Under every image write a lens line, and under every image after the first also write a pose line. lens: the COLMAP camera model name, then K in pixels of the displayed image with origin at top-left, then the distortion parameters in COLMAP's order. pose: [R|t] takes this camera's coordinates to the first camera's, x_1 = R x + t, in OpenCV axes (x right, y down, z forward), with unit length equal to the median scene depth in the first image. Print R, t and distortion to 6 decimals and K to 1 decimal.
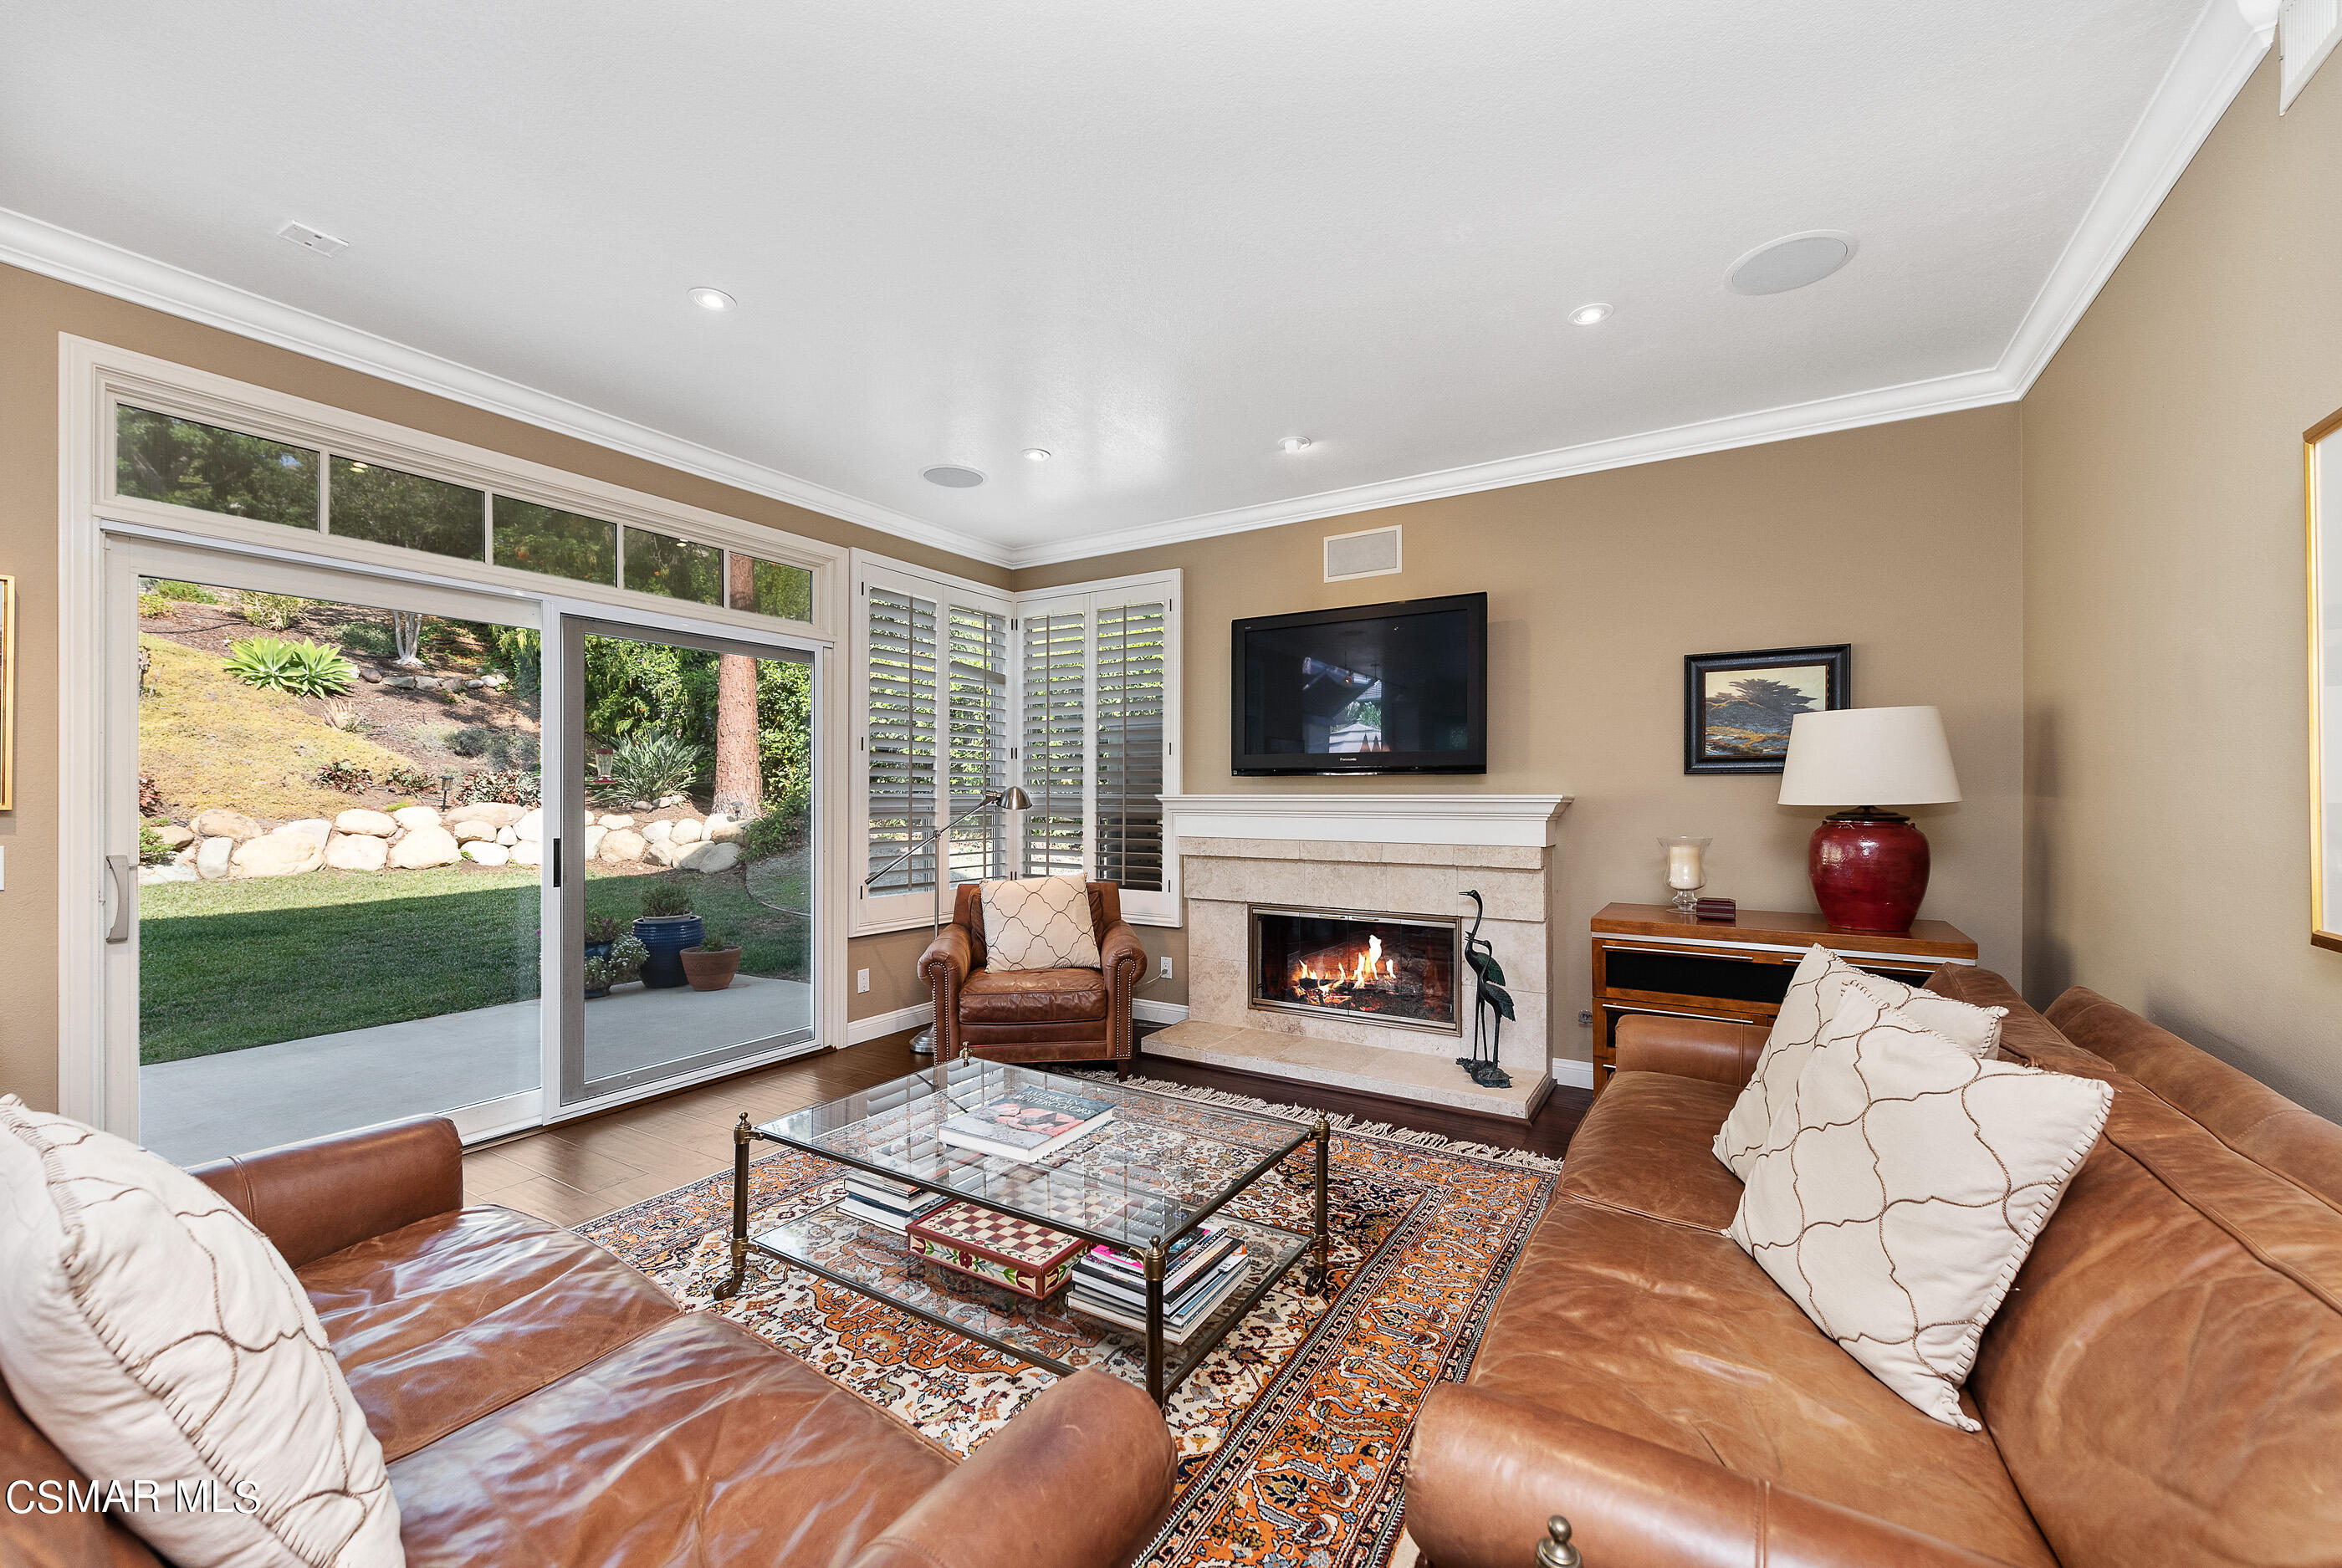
lens RADIAL K [[934.7, 0, 1180.9], [0, 934.7, 789.4], [0, 0, 1]] dist [0.011255, -0.001762]
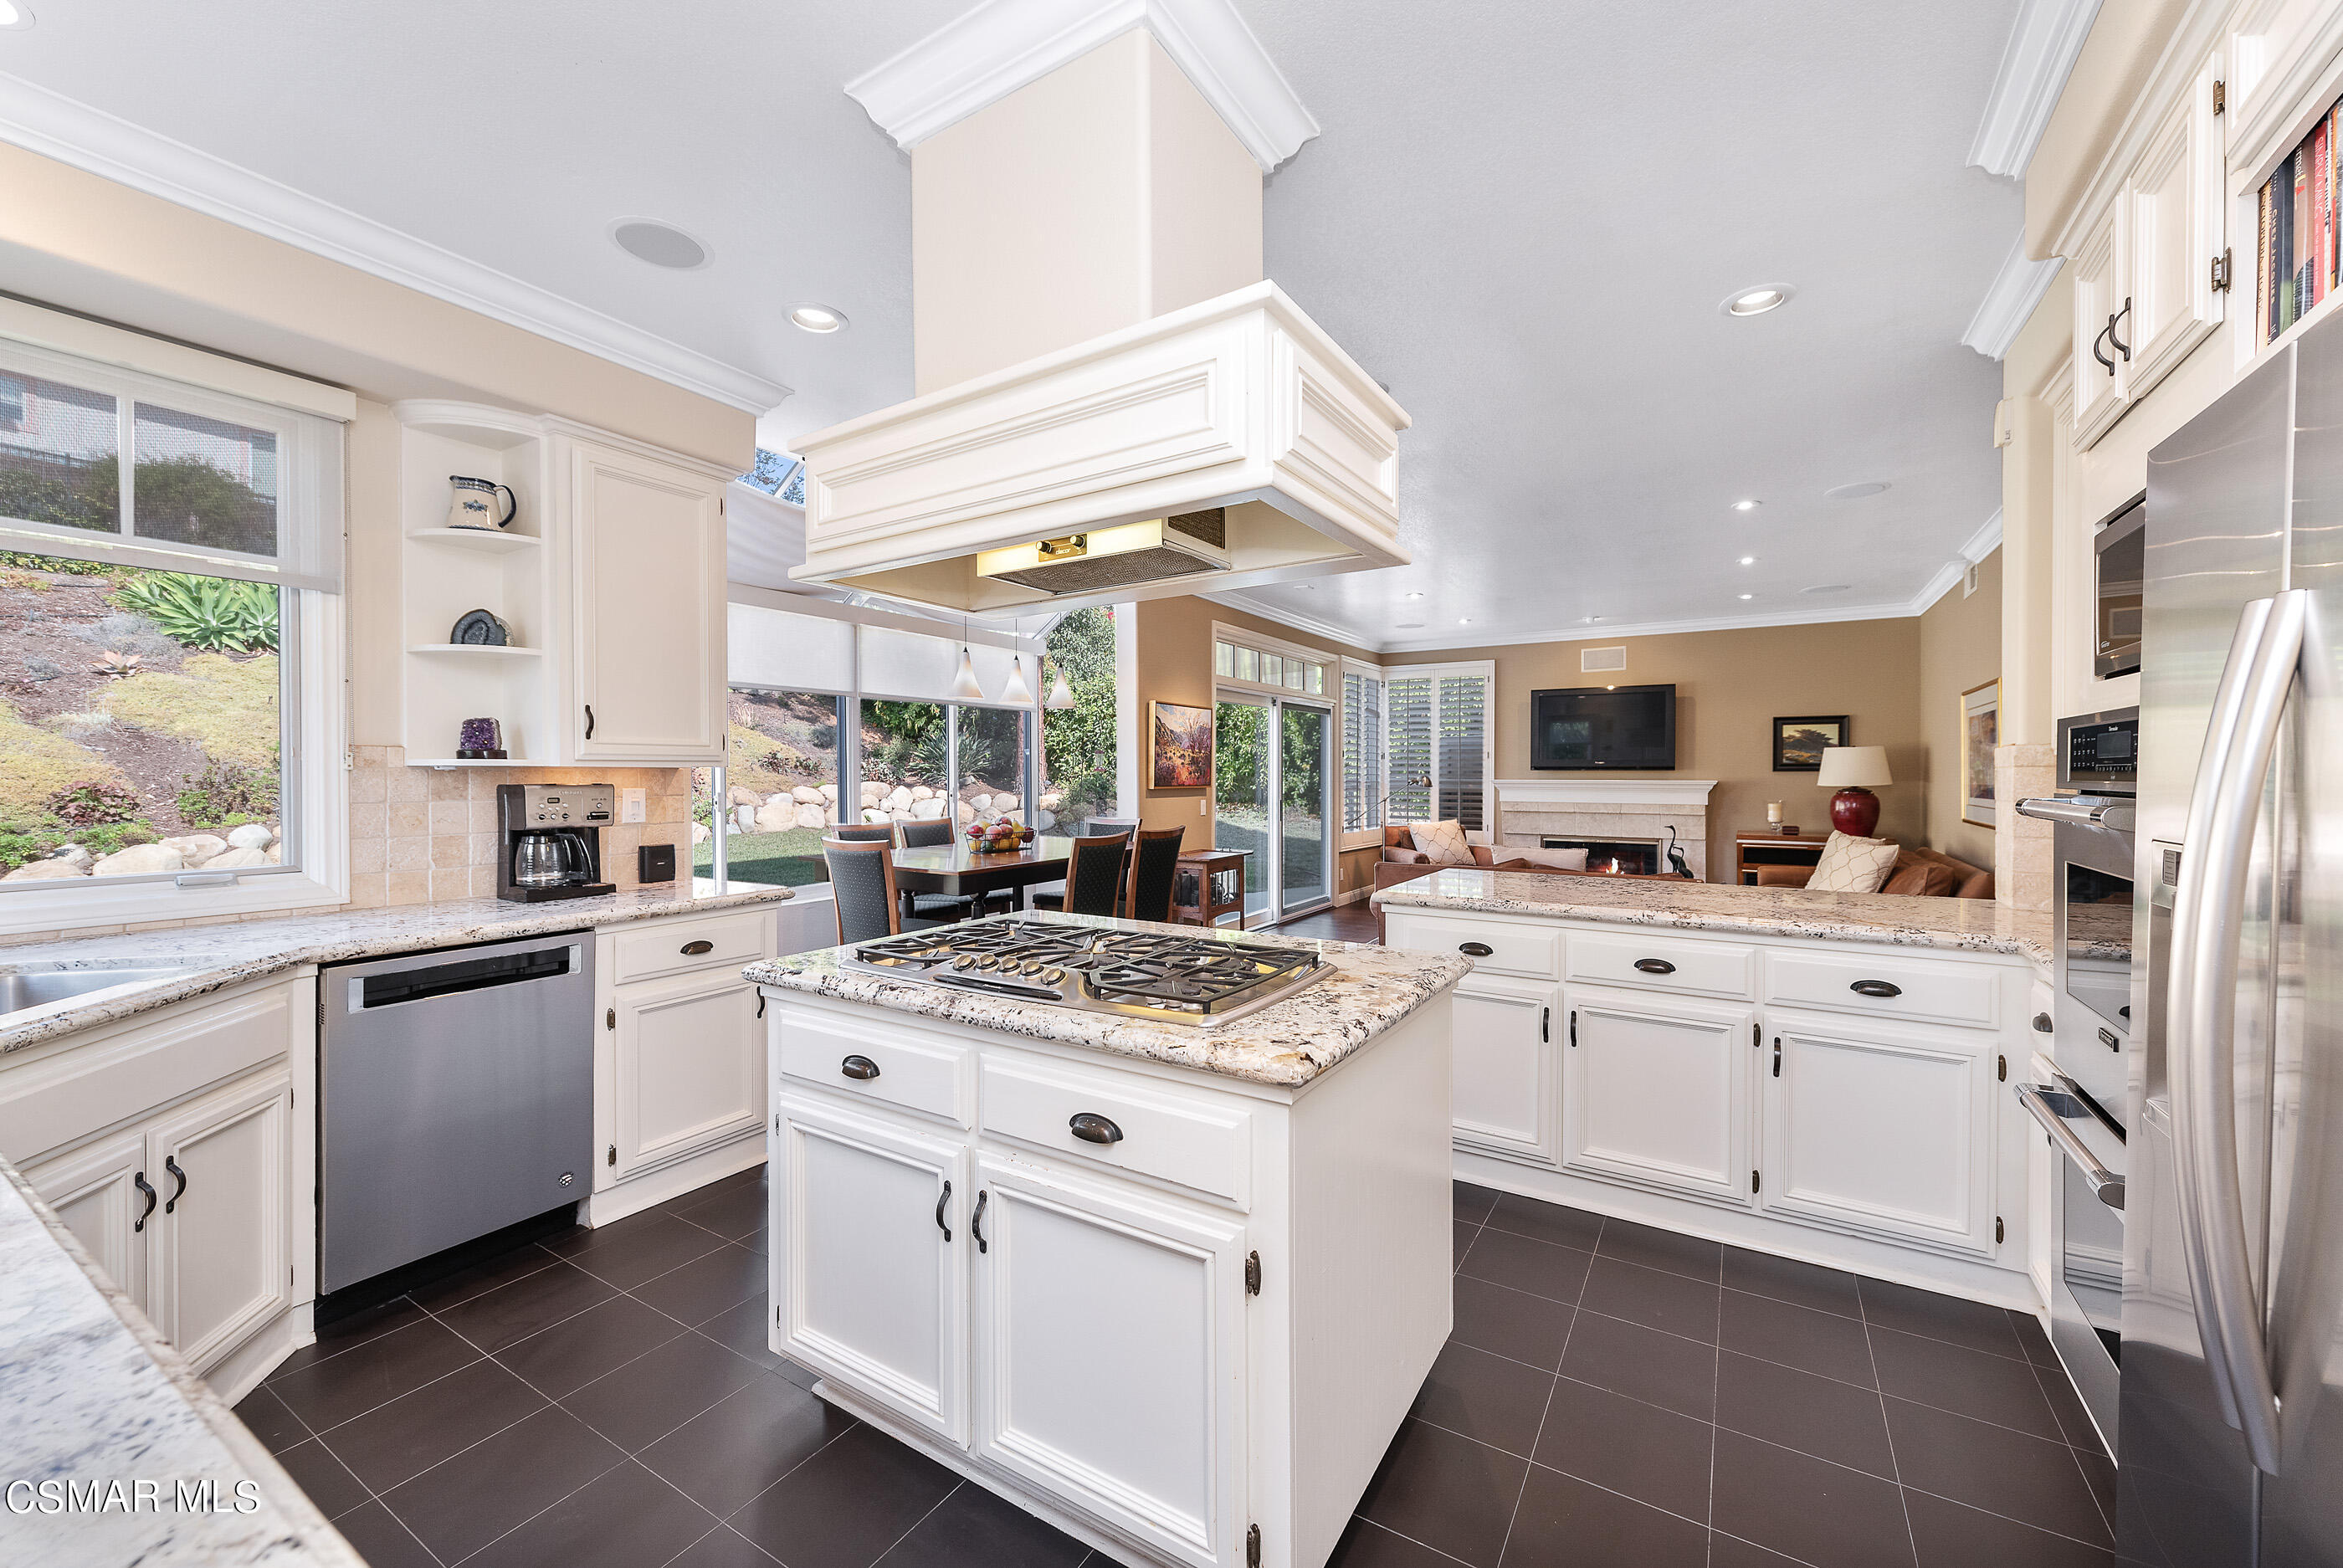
lens RADIAL K [[935.1, 0, 1176.4], [0, 935.1, 780.0], [0, 0, 1]] dist [0.011255, -0.001762]
pose [[0.999961, 0.000671, -0.008824, -0.835797], [-0.000535, 0.999881, 0.015403, -0.030132], [0.008833, -0.015398, 0.999842, -1.205611]]
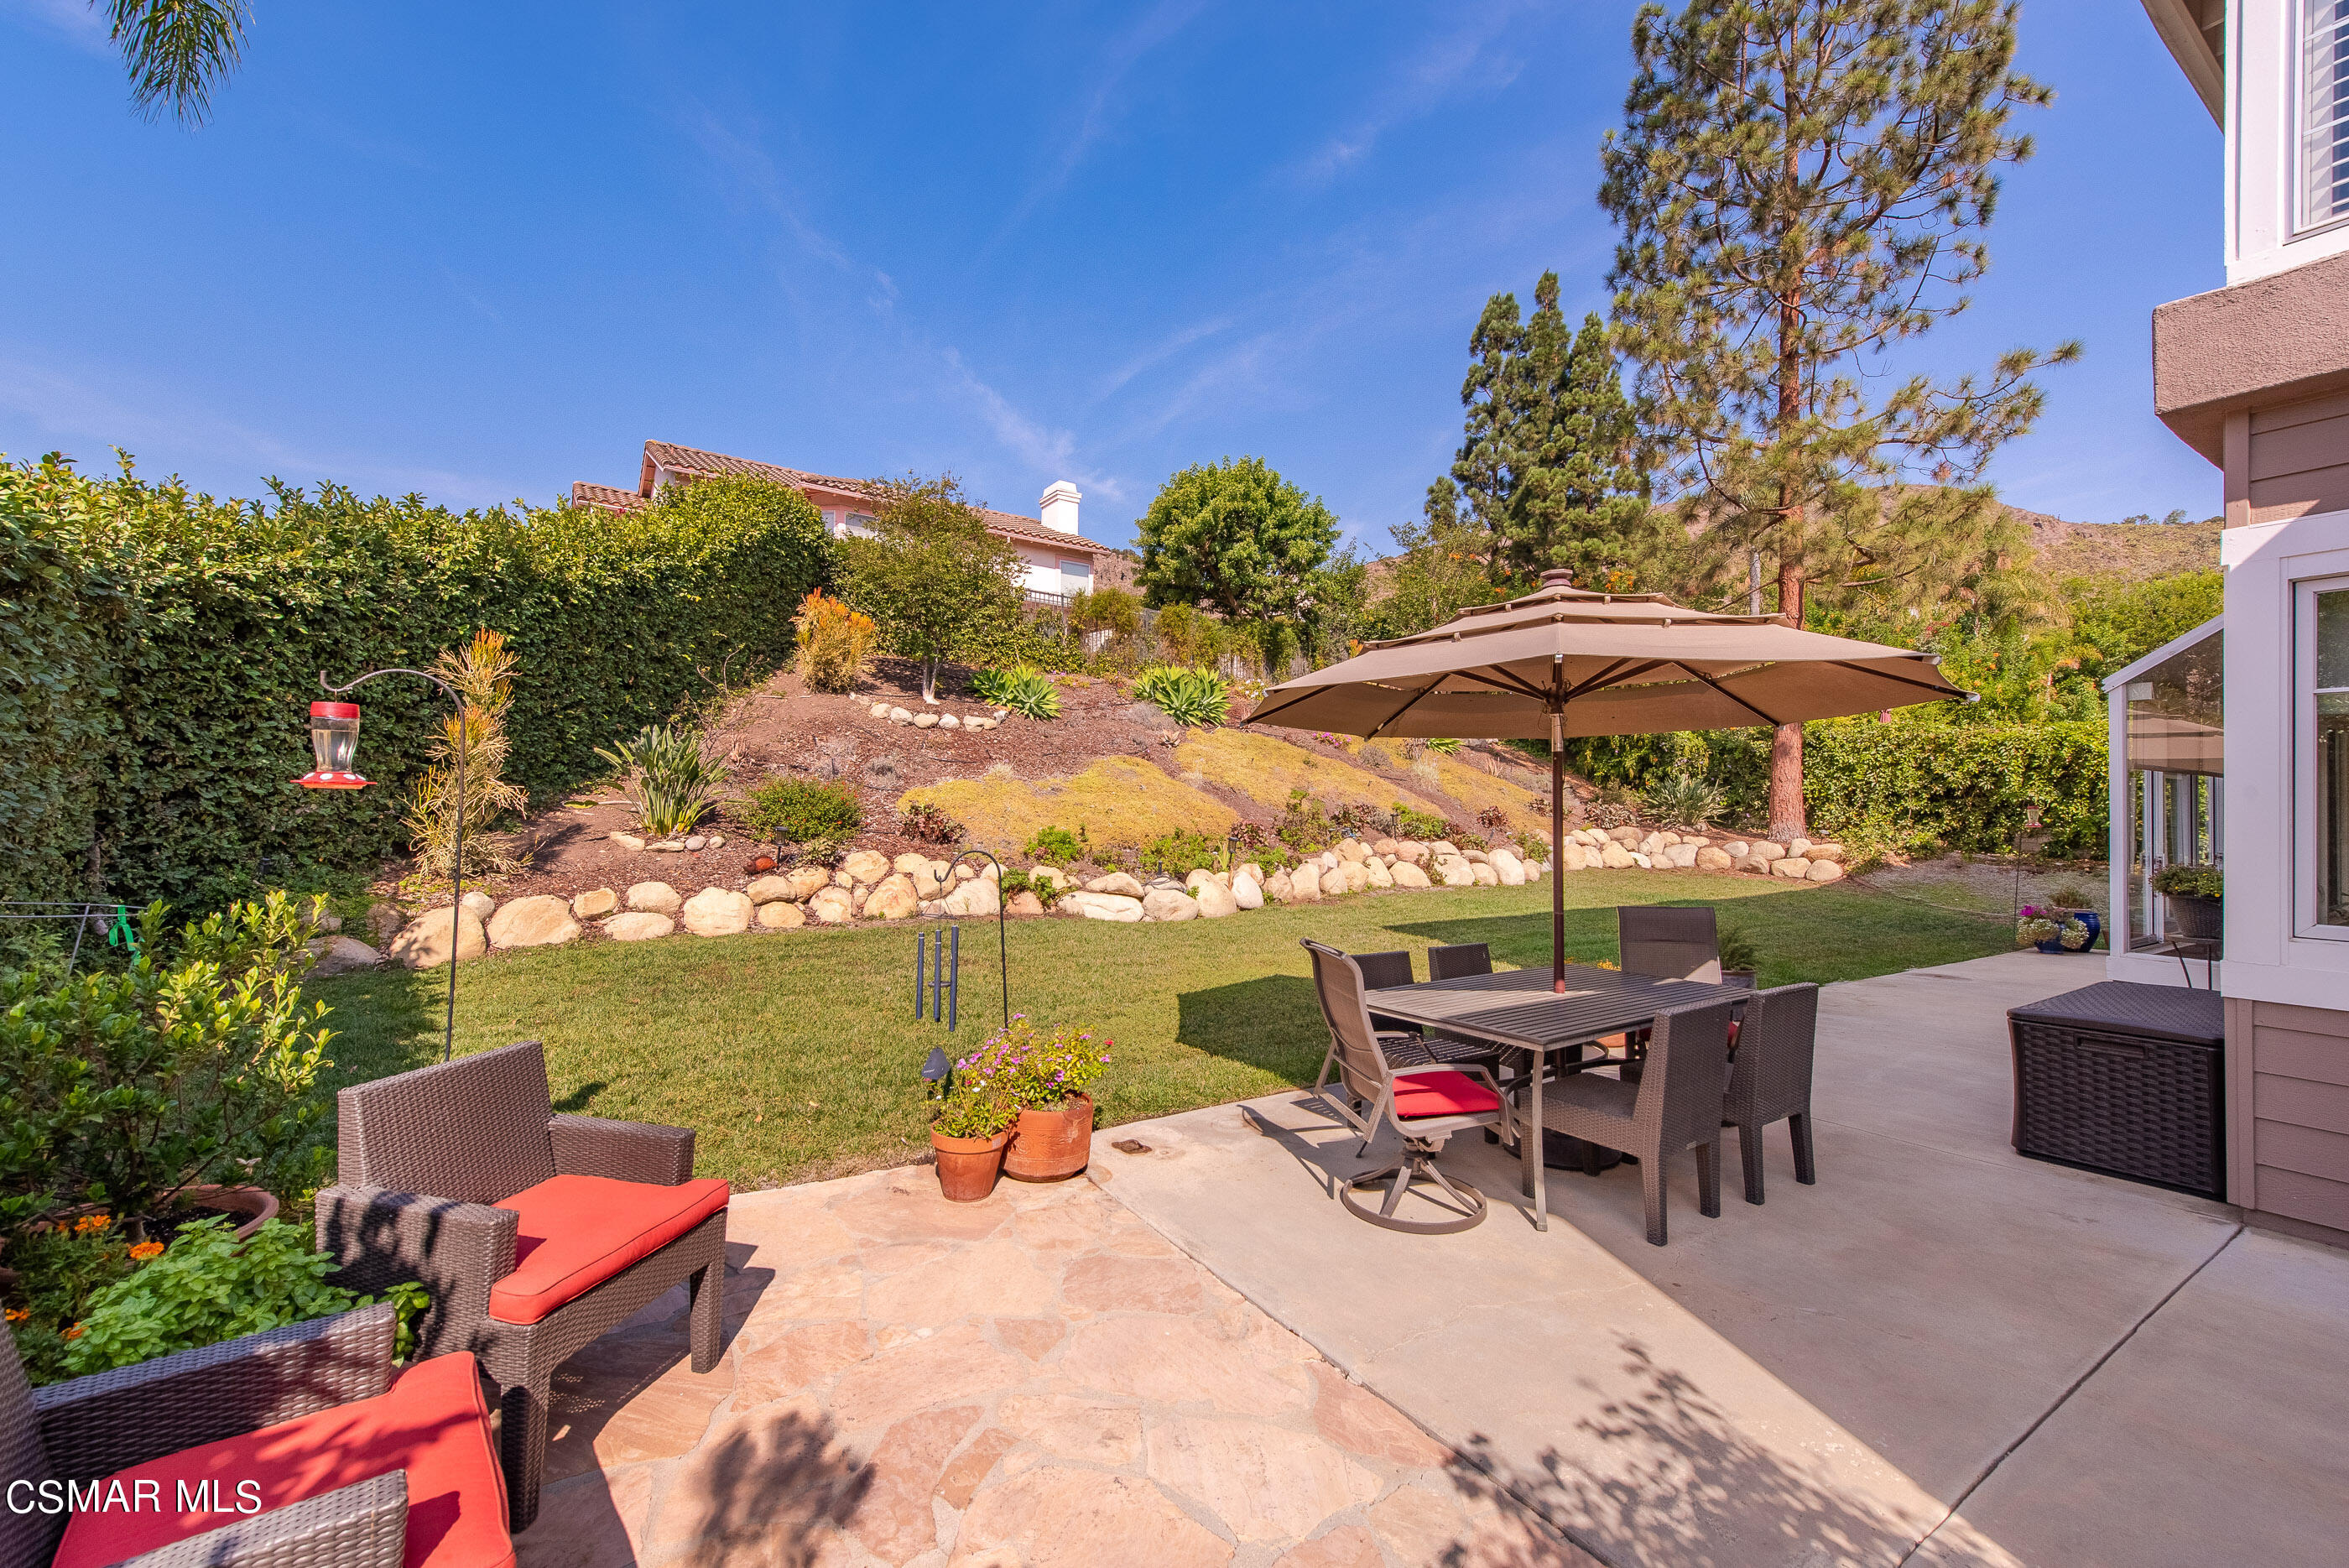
lens RADIAL K [[937.6, 0, 1181.1], [0, 937.6, 790.8], [0, 0, 1]] dist [0.011255, -0.001762]
pose [[0.898514, 0.009389, -0.438844, -2.289525], [-0.013687, 0.999884, -0.006632, -0.068896], [0.438731, 0.011966, 0.898539, -2.232606]]
